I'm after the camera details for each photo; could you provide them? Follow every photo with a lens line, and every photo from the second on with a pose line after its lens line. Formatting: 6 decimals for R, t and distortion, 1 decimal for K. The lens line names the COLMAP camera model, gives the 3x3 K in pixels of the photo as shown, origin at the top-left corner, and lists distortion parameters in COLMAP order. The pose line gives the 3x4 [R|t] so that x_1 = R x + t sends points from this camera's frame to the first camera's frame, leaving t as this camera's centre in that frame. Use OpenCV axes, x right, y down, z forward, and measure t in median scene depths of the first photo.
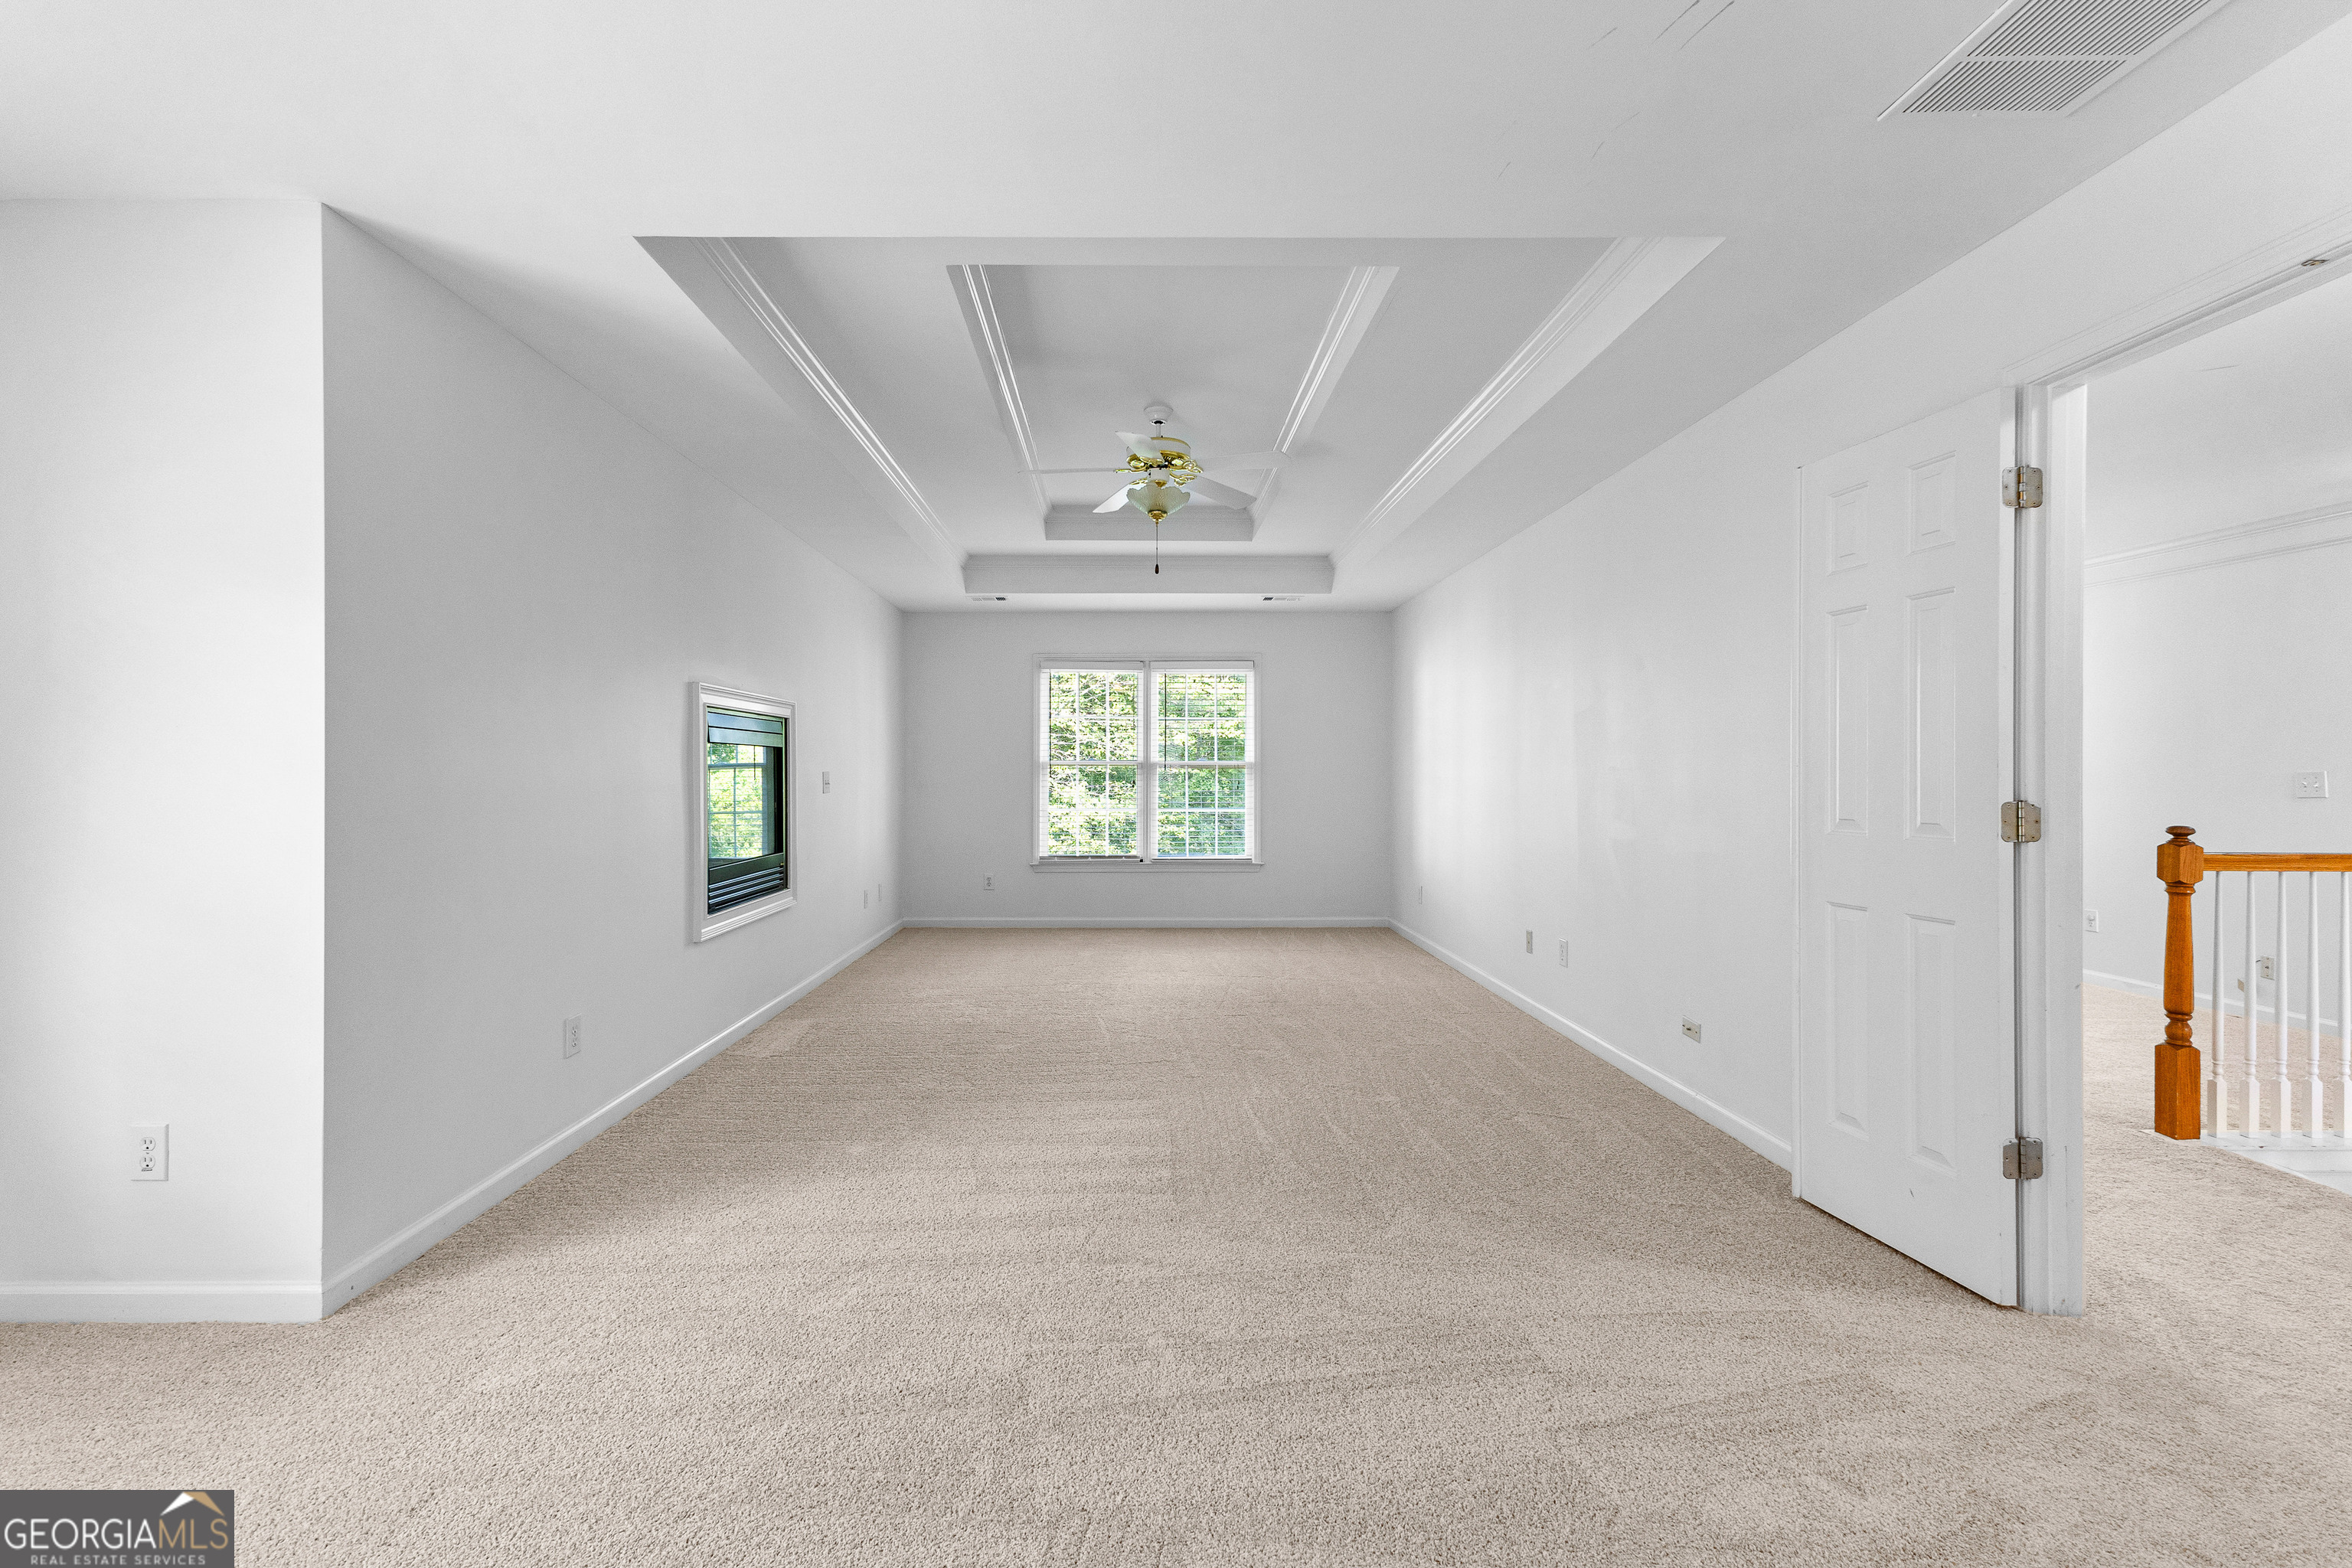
lens RADIAL K [[1050.6, 0, 1176.0], [0, 1050.6, 784.0], [0, 0, 1]] dist [0.000055, 0.000021]
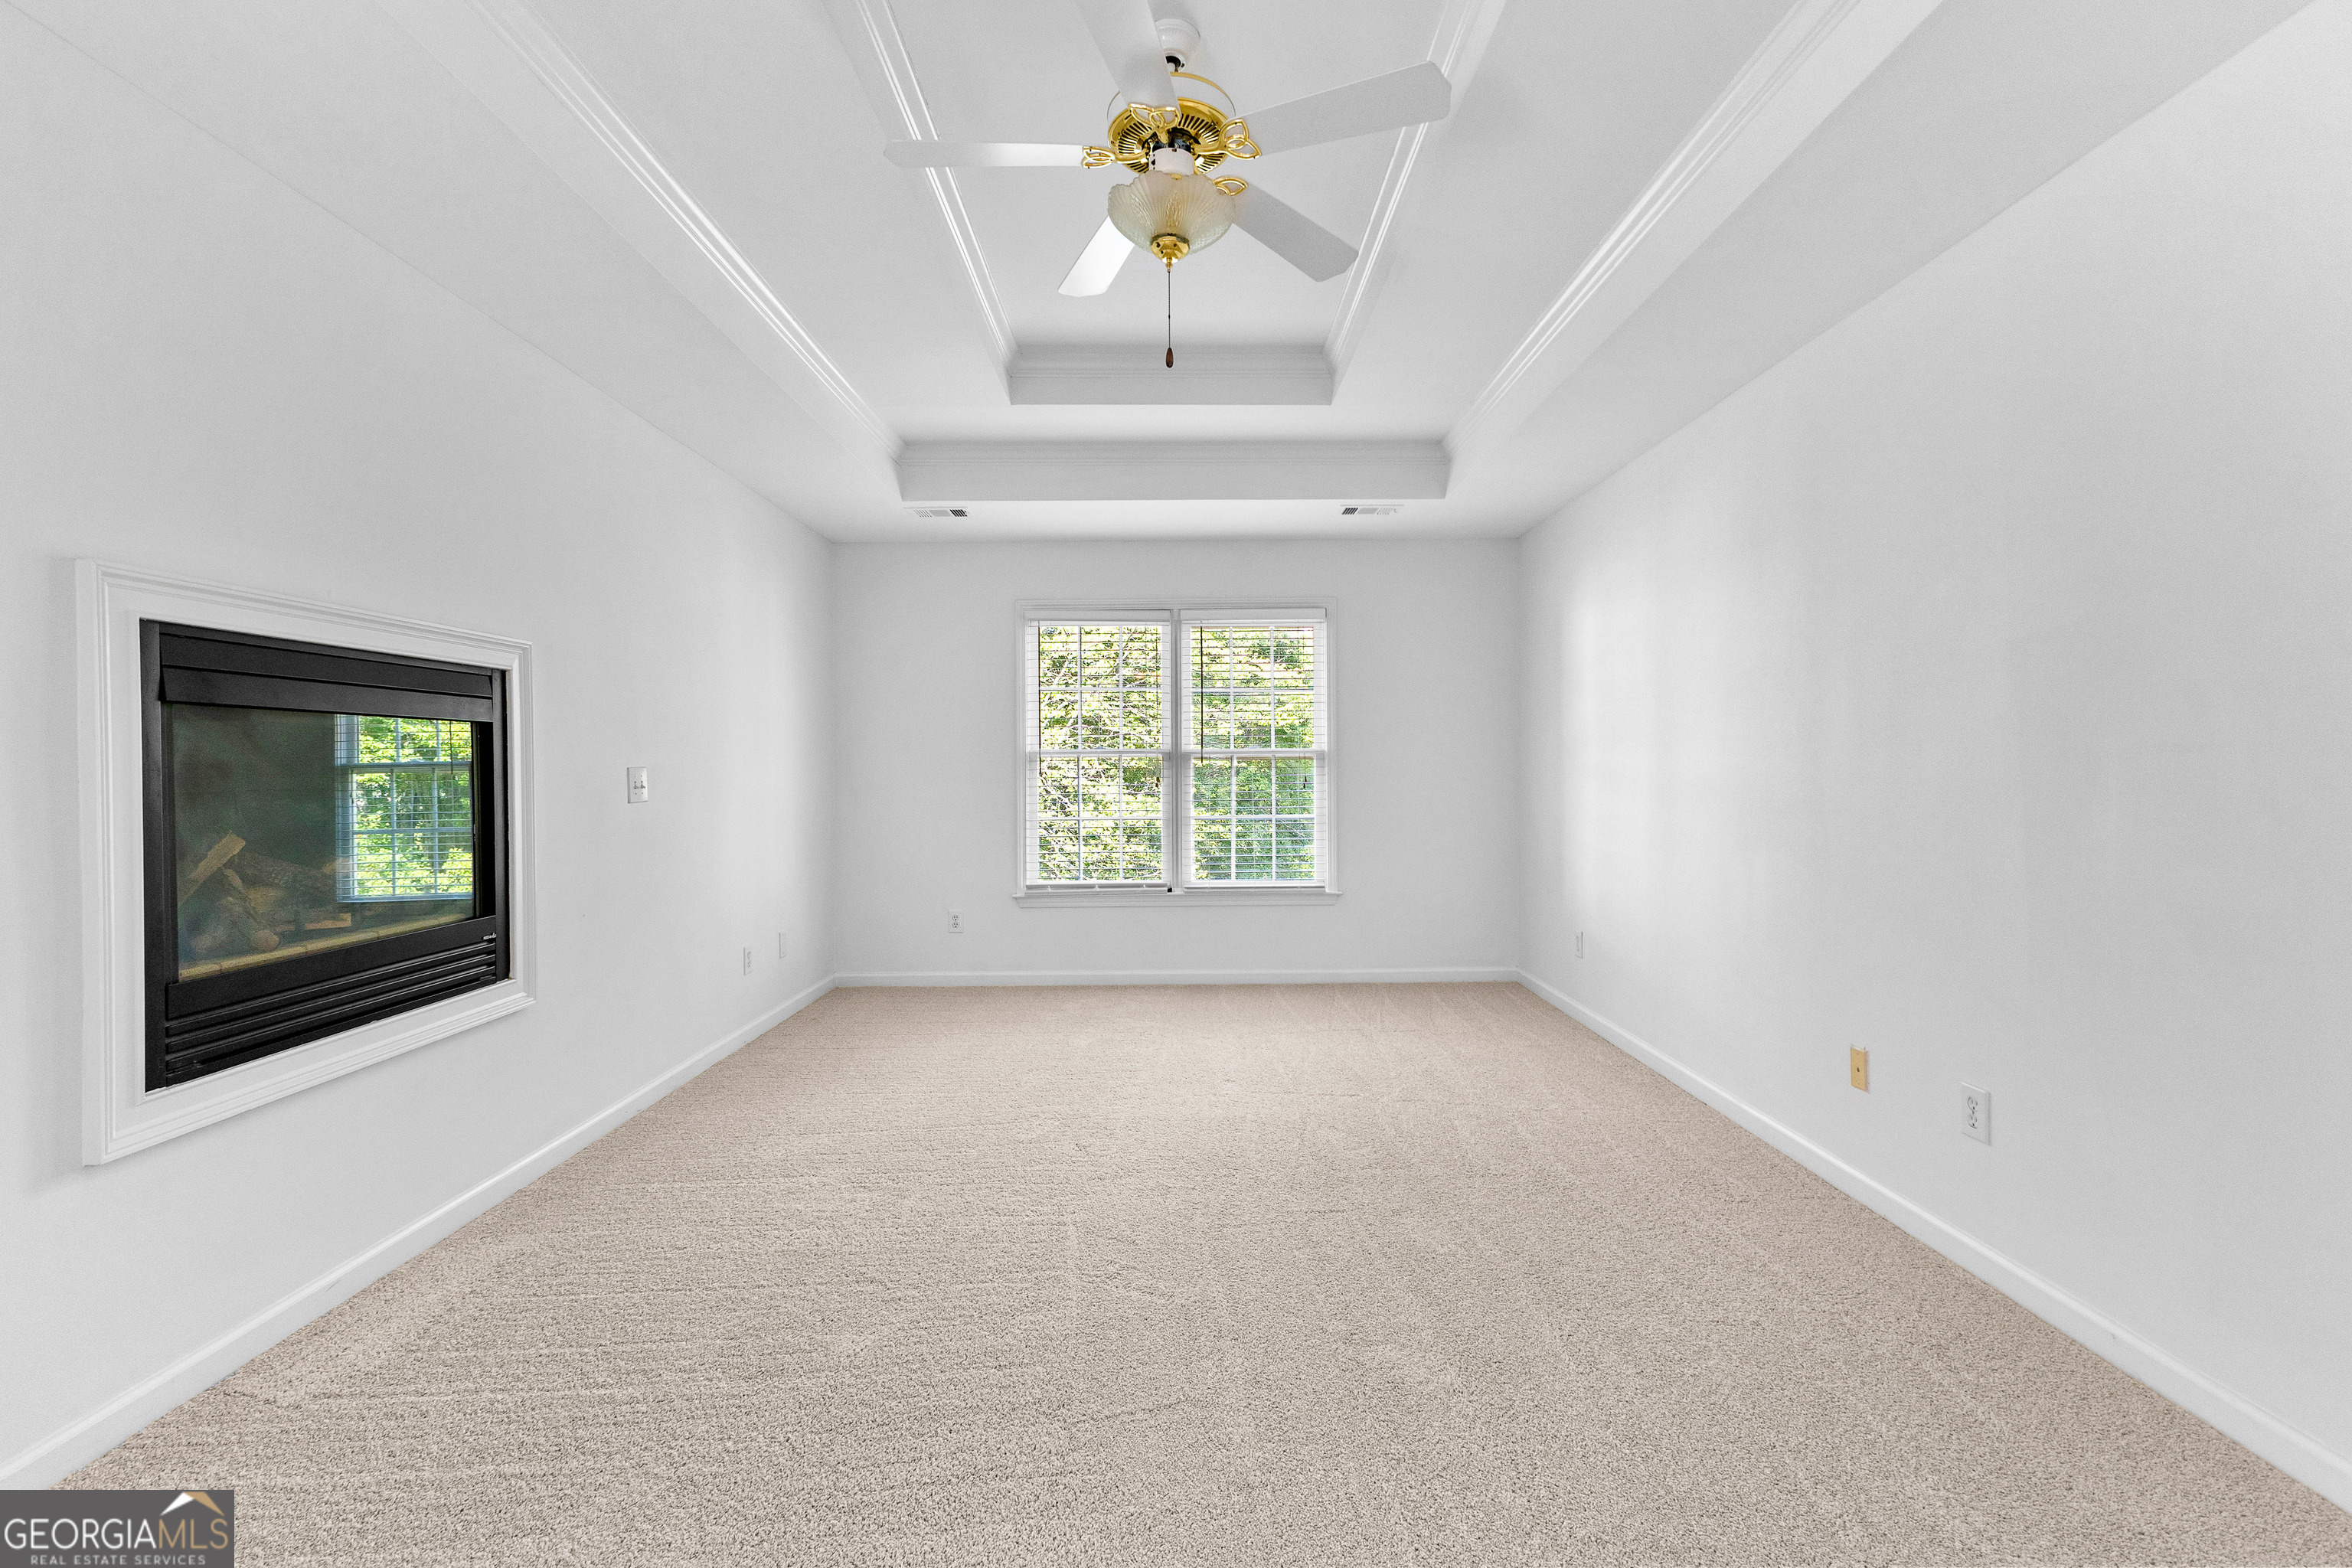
lens RADIAL K [[1050.6, 0, 1176.0], [0, 1050.6, 784.0], [0, 0, 1]] dist [0.000055, 0.000021]
pose [[0.998995, -0.005606, -0.044478, 0.003668], [0.005771, 0.999977, 0.003580, -0.001581], [0.044456, -0.003833, 0.999004, 0.298575]]
